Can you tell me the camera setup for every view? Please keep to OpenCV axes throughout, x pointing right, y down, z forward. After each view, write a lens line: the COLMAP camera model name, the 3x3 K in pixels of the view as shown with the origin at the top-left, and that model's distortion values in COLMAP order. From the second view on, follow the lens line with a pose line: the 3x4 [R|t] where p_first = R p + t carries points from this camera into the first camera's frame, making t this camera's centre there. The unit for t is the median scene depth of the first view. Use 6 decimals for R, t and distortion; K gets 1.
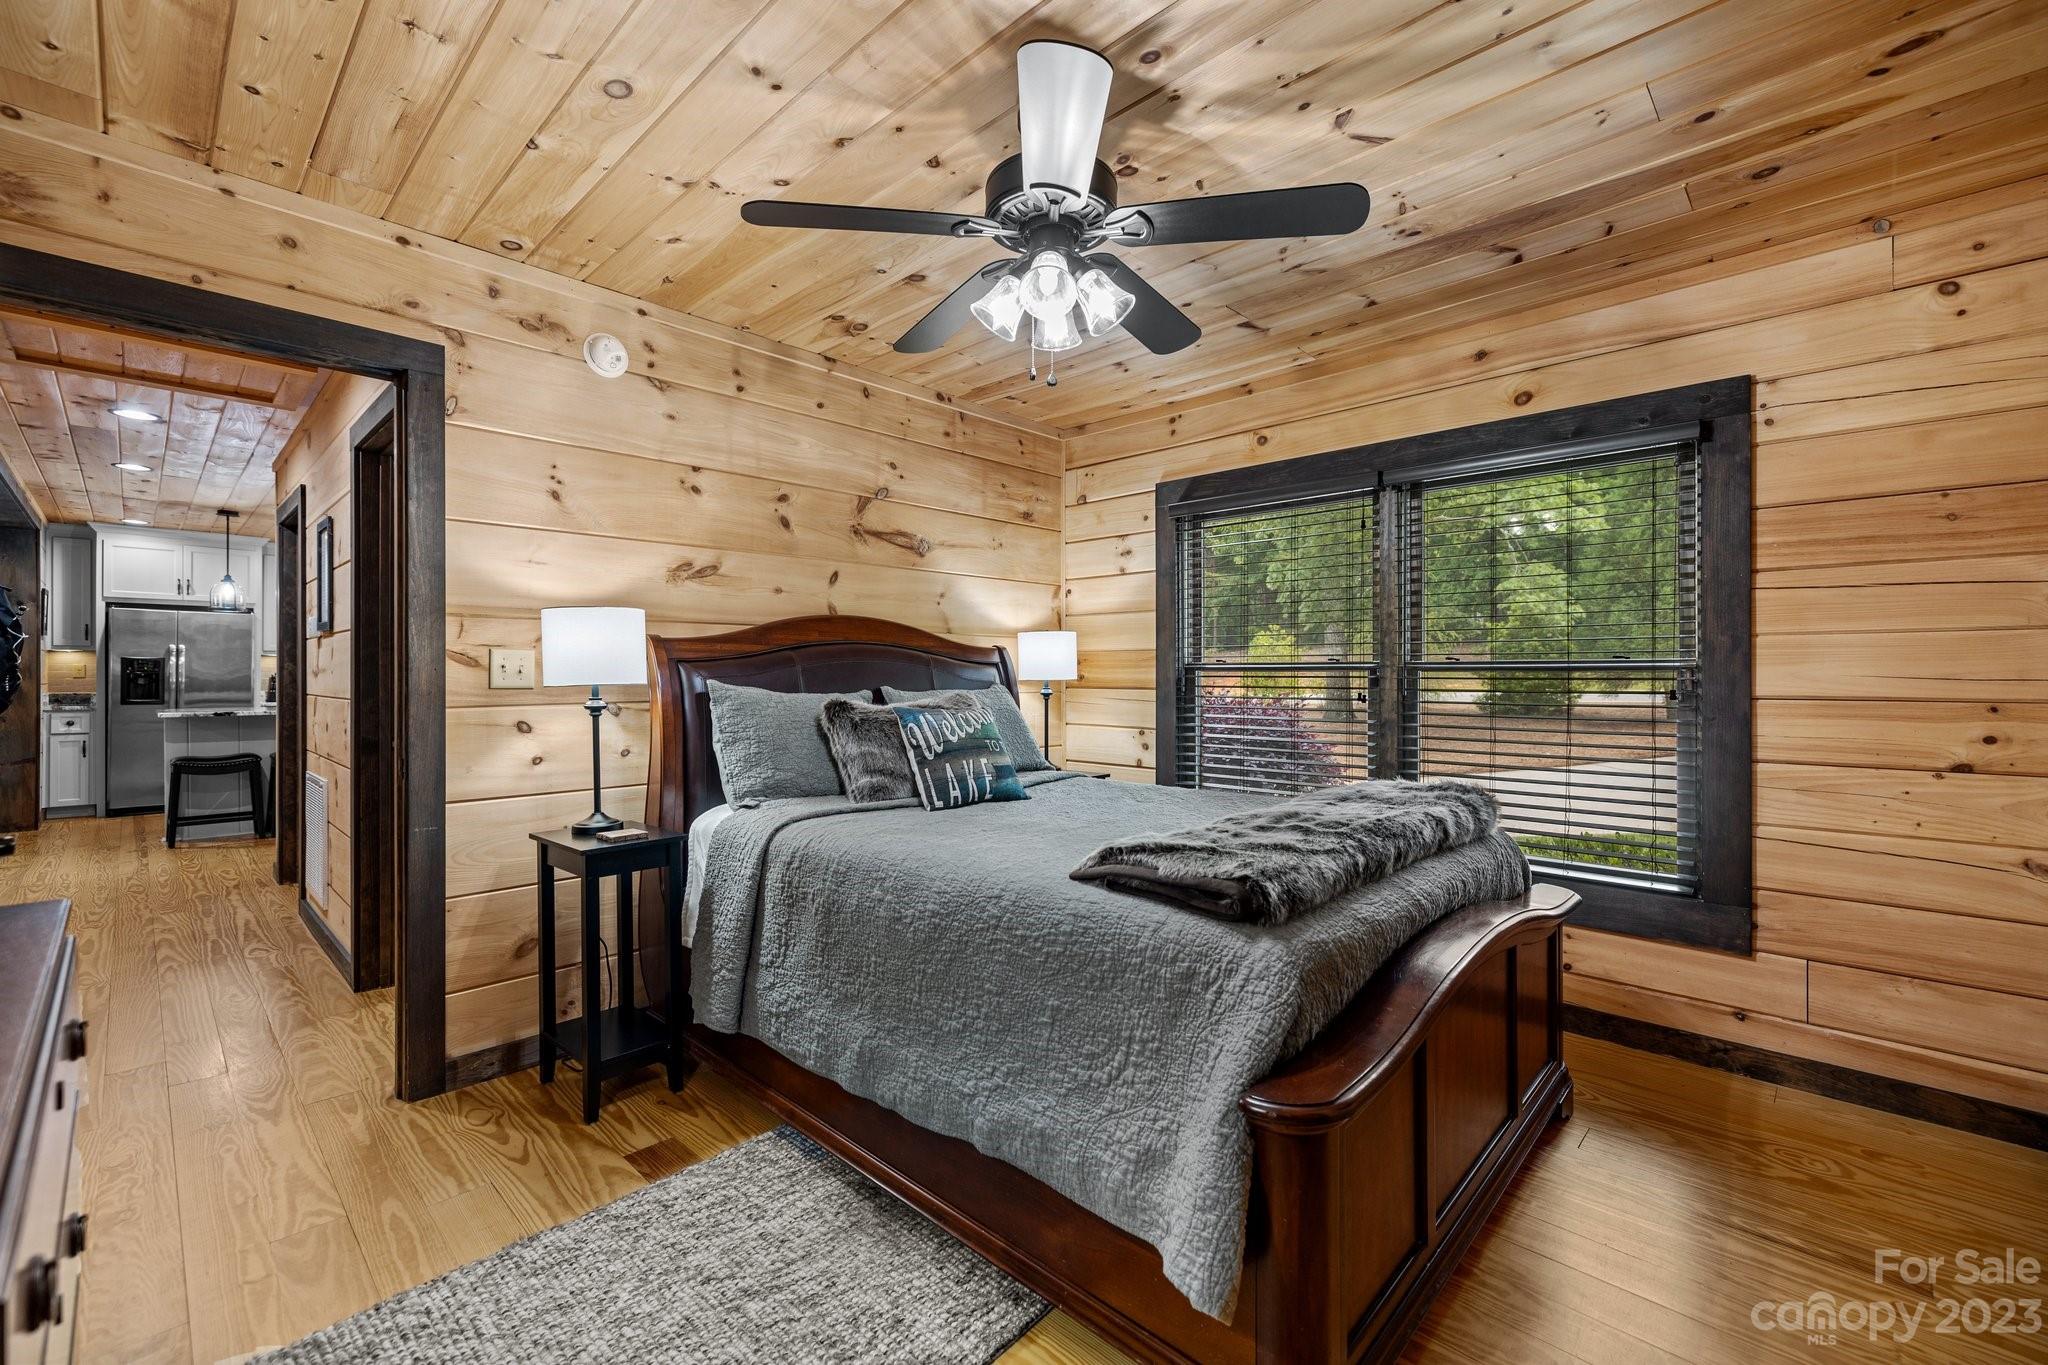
lens RADIAL K [[861.8, 0, 1027.6], [0, 861.8, 675.7], [0, 0, 1]] dist [0.000684, -0.000354]
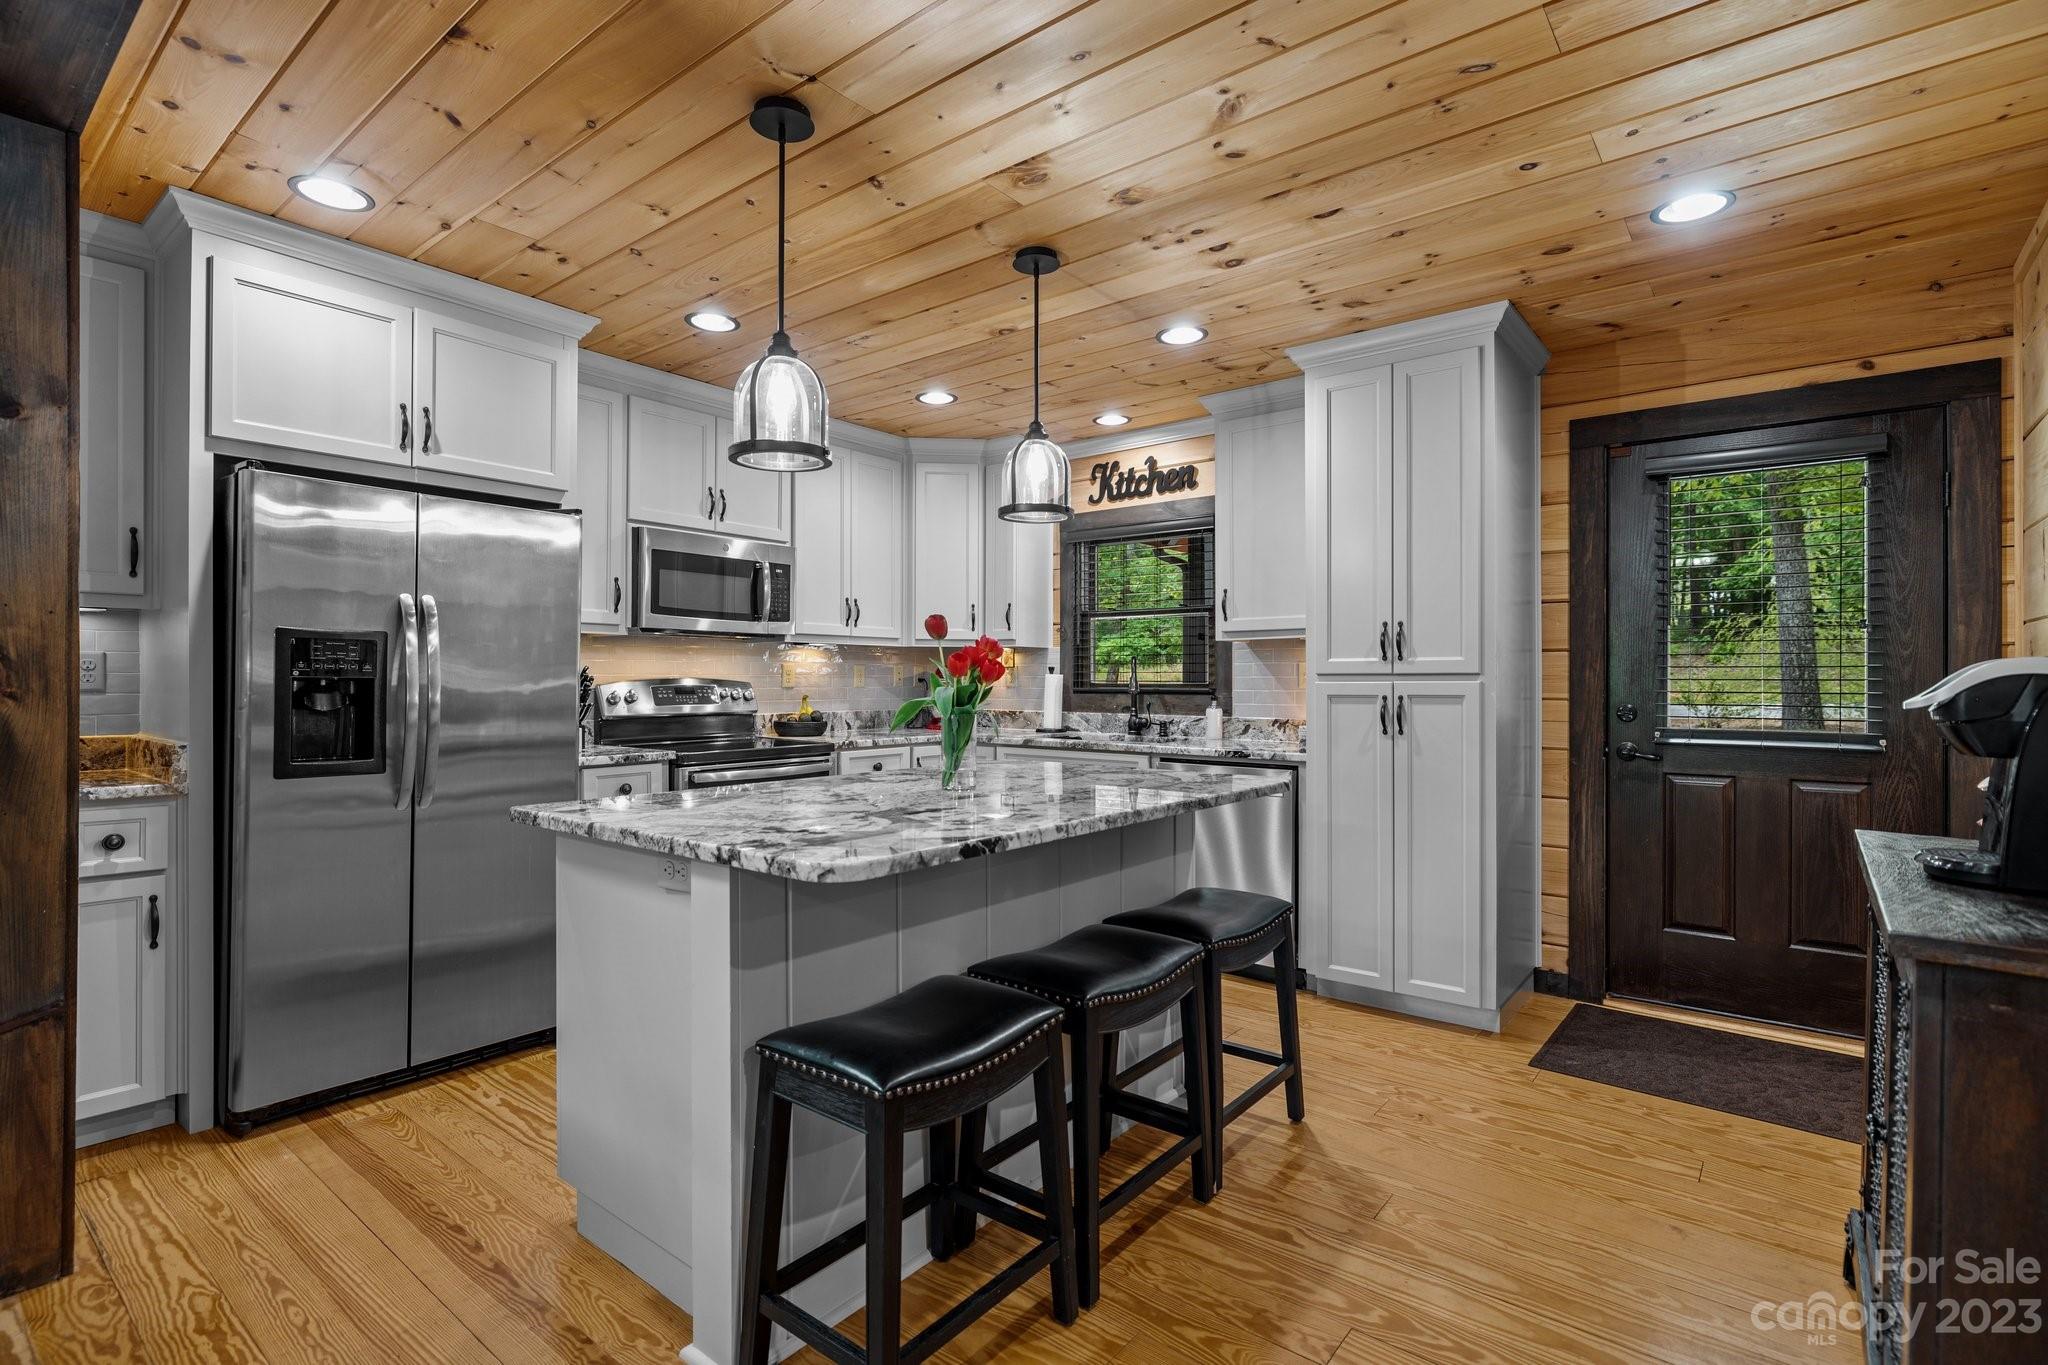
lens RADIAL K [[976.0, 0, 1016.7], [0, 976.0, 676.3], [0, 0, 1]] dist [-0.000987, 0.000141]
pose [[0.996830, 0.007155, 0.079237, -0.804571], [-0.006956, 0.999972, -0.002787, -0.004541], [-0.079255, 0.002227, 0.996852, 0.619496]]
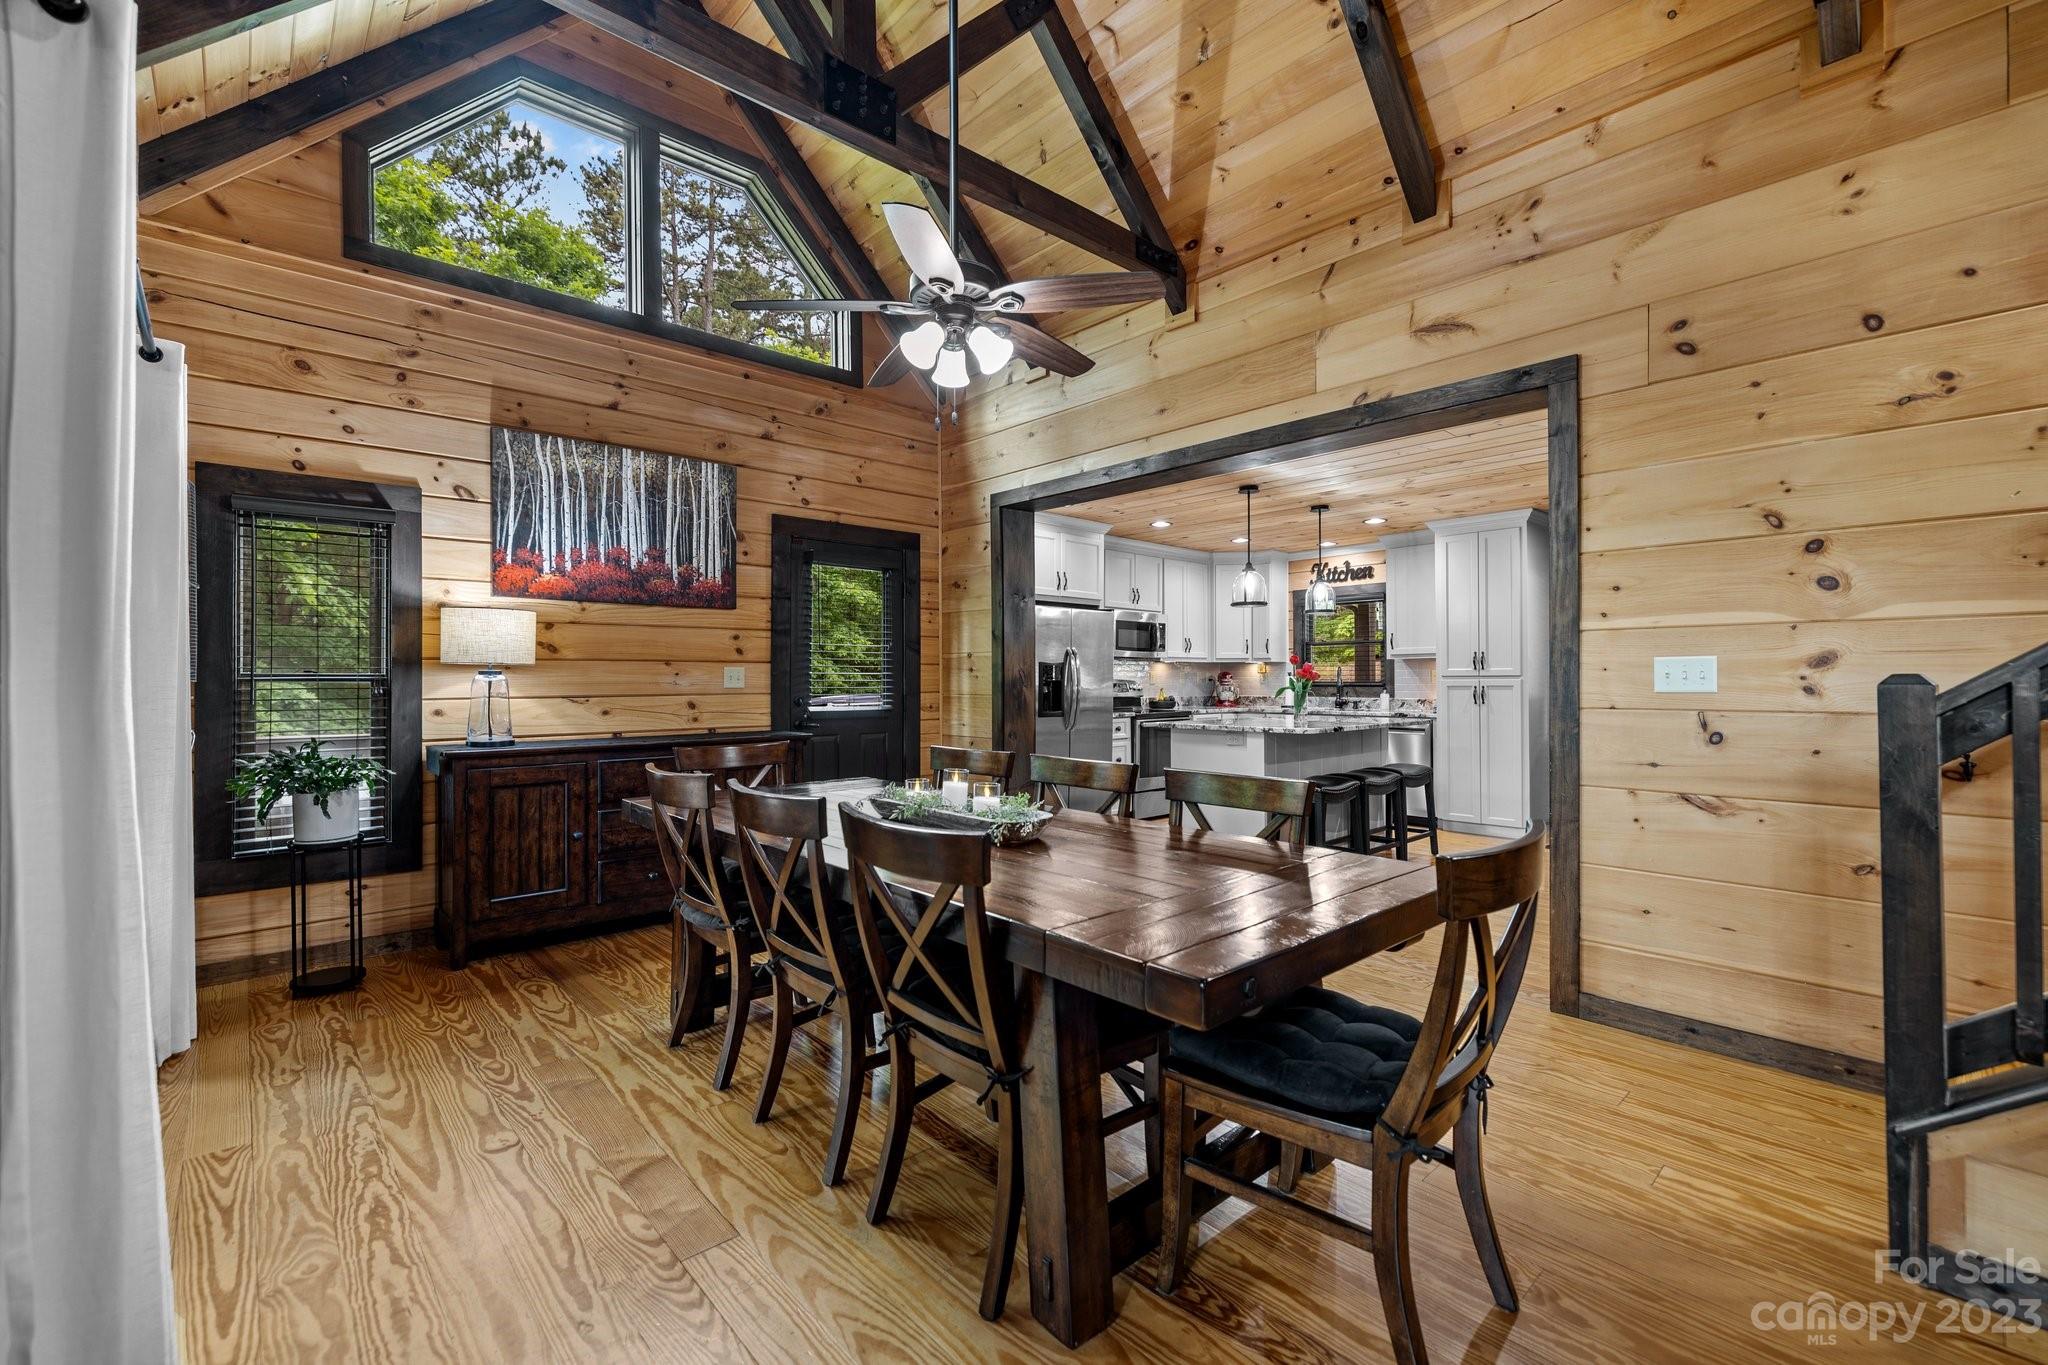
lens RADIAL K [[861.8, 0, 1021.9], [0, 861.8, 674.8], [0, 0, 1]] dist [0.000684, -0.000354]
pose [[0.997356, 0.001321, -0.072663, -1.000504], [-0.001635, 0.999990, -0.004259, -0.004836], [0.072656, 0.004367, 0.997347, 0.133578]]
